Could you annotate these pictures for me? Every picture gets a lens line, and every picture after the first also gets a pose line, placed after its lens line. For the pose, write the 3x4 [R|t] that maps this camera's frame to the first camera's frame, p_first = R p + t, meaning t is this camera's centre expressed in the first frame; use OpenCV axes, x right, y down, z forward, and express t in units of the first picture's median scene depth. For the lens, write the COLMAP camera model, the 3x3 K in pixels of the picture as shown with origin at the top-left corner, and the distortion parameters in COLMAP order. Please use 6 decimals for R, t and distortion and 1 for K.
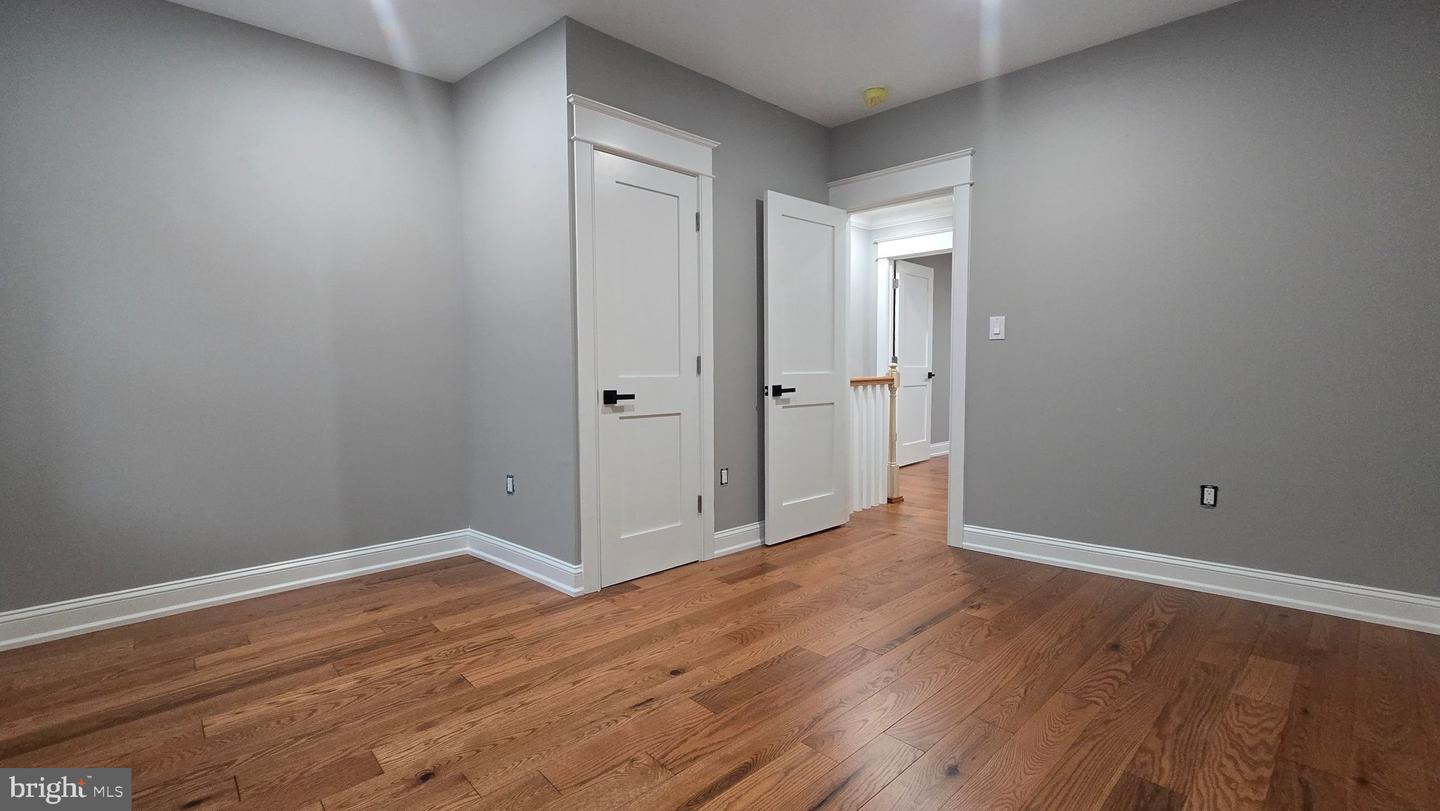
lens RADIAL K [[612.3, 0, 712.5], [0, 612.3, 410.9], [0, 0, 1]] dist [-0.000079, -0.000048]
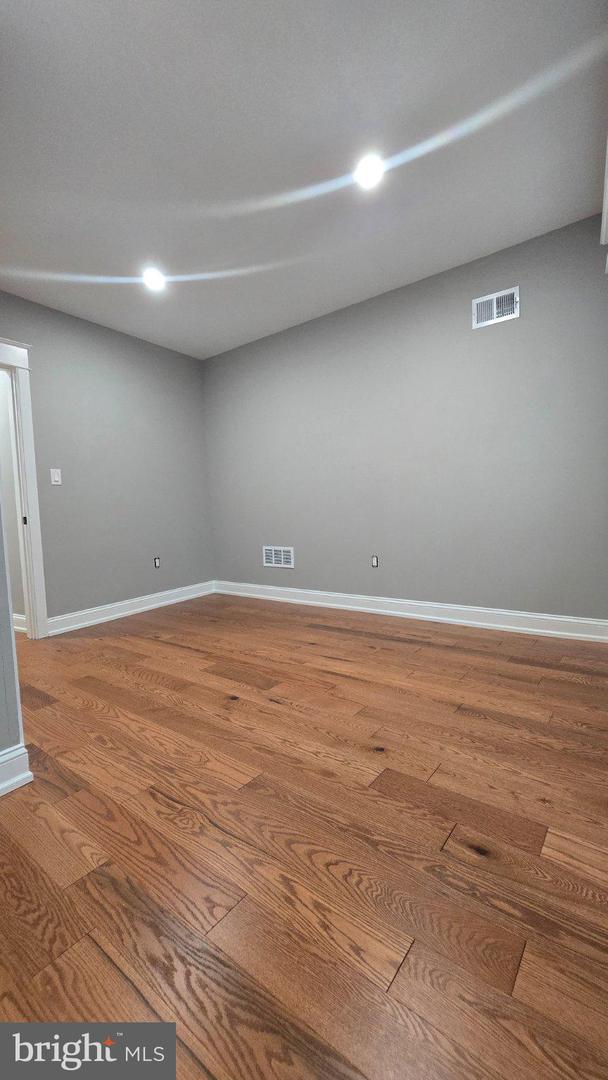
lens RADIAL K [[443.2, 0, 302.7], [0, 443.2, 537.8], [0, 0, 1]] dist [0.001265, -0.000370]
pose [[-0.156691, -0.047864, 0.986487, -0.851346], [0.111385, 0.991596, 0.065804, 0.005419], [-0.981347, 0.120190, -0.150043, 0.749854]]
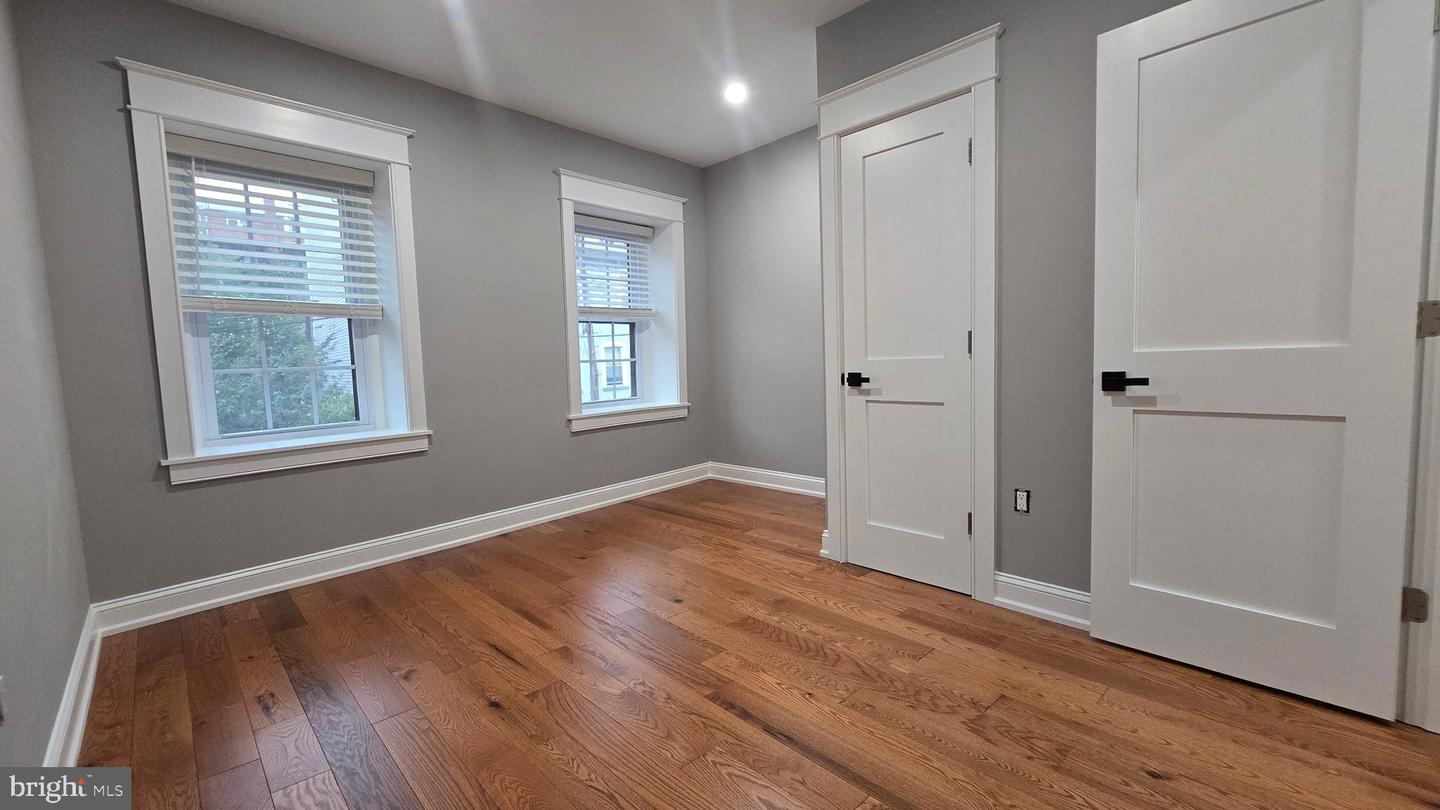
lens RADIAL K [[602.9, 0, 714.6], [0, 602.9, 412.5], [0, 0, 1]] dist [0.002541, -0.006920]
pose [[0.005302, 0.097336, -0.995237, 0.888668], [-0.033750, 0.994702, 0.097104, -0.061666], [0.999416, 0.033075, 0.008559, 0.825783]]
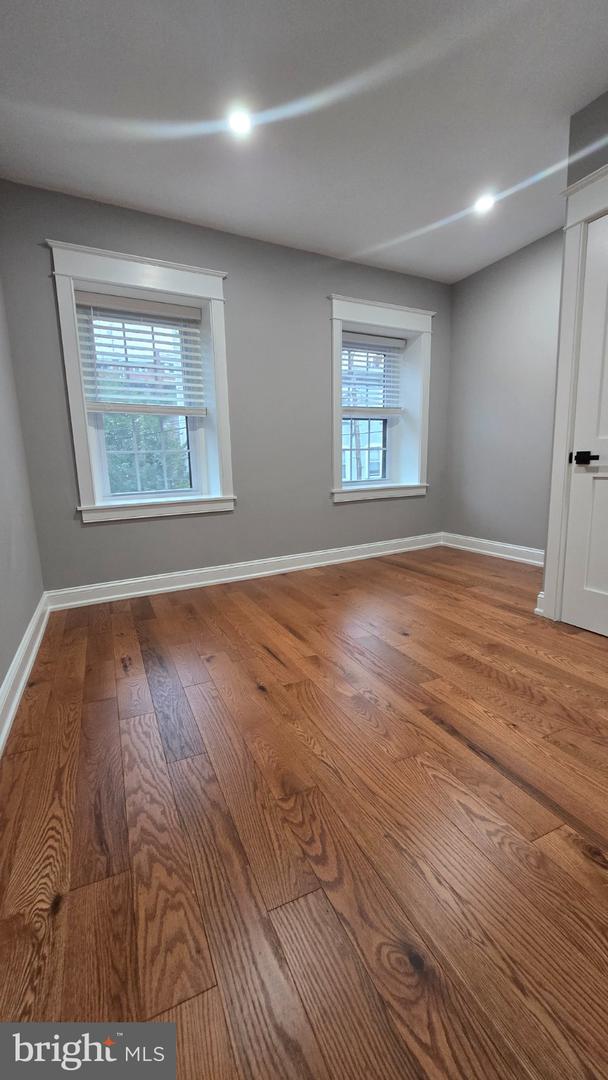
lens RADIAL K [[445.4, 0, 299.8], [0, 445.4, 540.4], [0, 0, 1]] dist [-0.000254, -0.000835]
pose [[-0.319215, 0.181753, -0.930090, 0.824321], [-0.030166, 0.978991, 0.201662, -0.025110], [0.947202, 0.092430, -0.307025, 0.841724]]
